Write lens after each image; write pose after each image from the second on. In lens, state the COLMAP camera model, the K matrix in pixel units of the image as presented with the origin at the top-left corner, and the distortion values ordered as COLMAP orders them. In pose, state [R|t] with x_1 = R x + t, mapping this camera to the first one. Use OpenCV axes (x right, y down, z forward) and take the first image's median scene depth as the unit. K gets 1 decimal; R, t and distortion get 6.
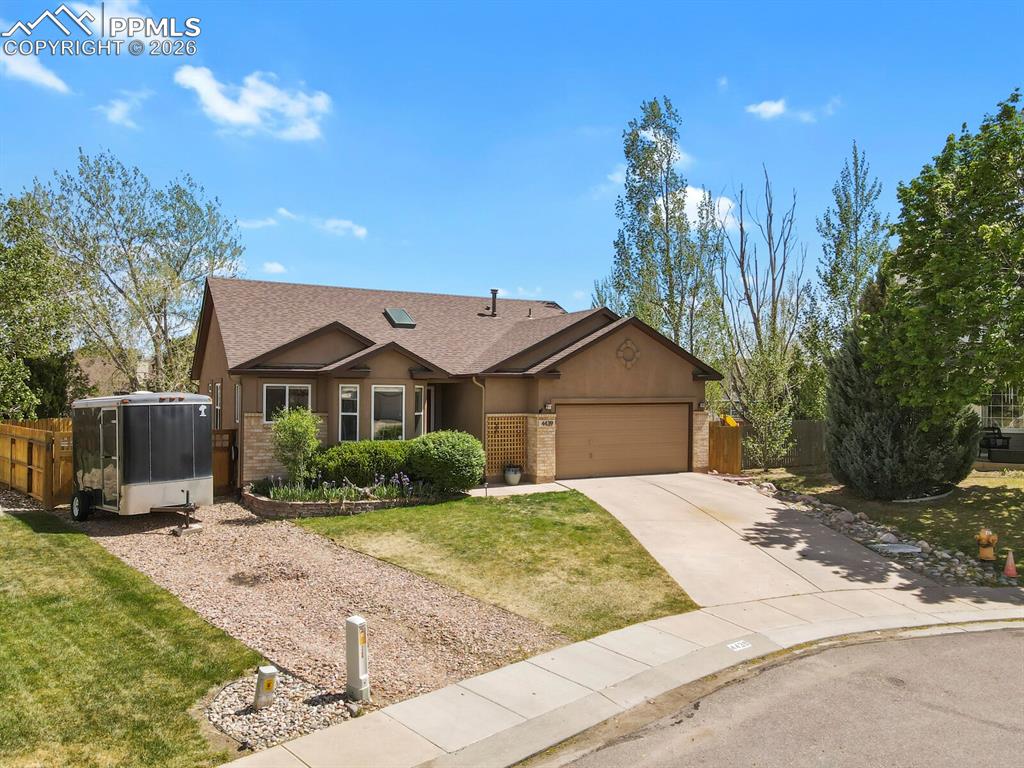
lens RADIAL K [[760.2, 0, 509.9], [0, 760.2, 379.2], [0, 0, 1]] dist [0.039327, 0.020730]
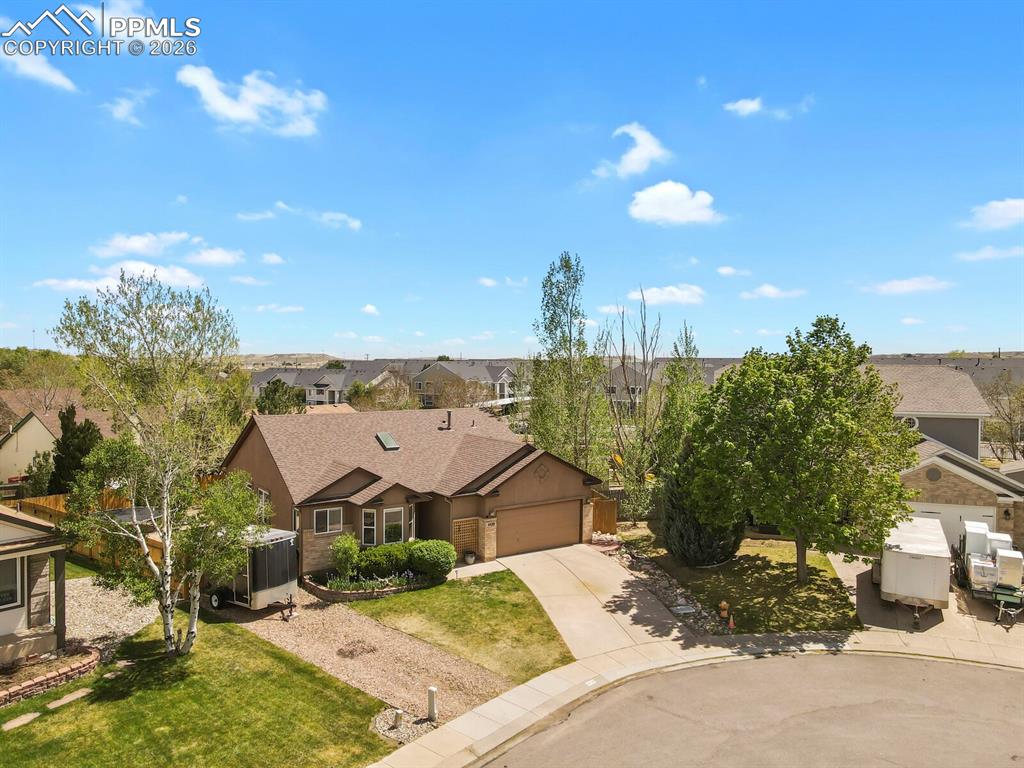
lens RADIAL K [[760.2, 0, 513.2], [0, 760.2, 393.0], [0, 0, 1]] dist [0.039327, 0.020730]
pose [[0.992859, -0.005766, 0.119153, -0.126967], [-0.001996, 0.997889, 0.064917, -0.432994], [-0.119276, -0.064691, 0.990751, -0.765173]]
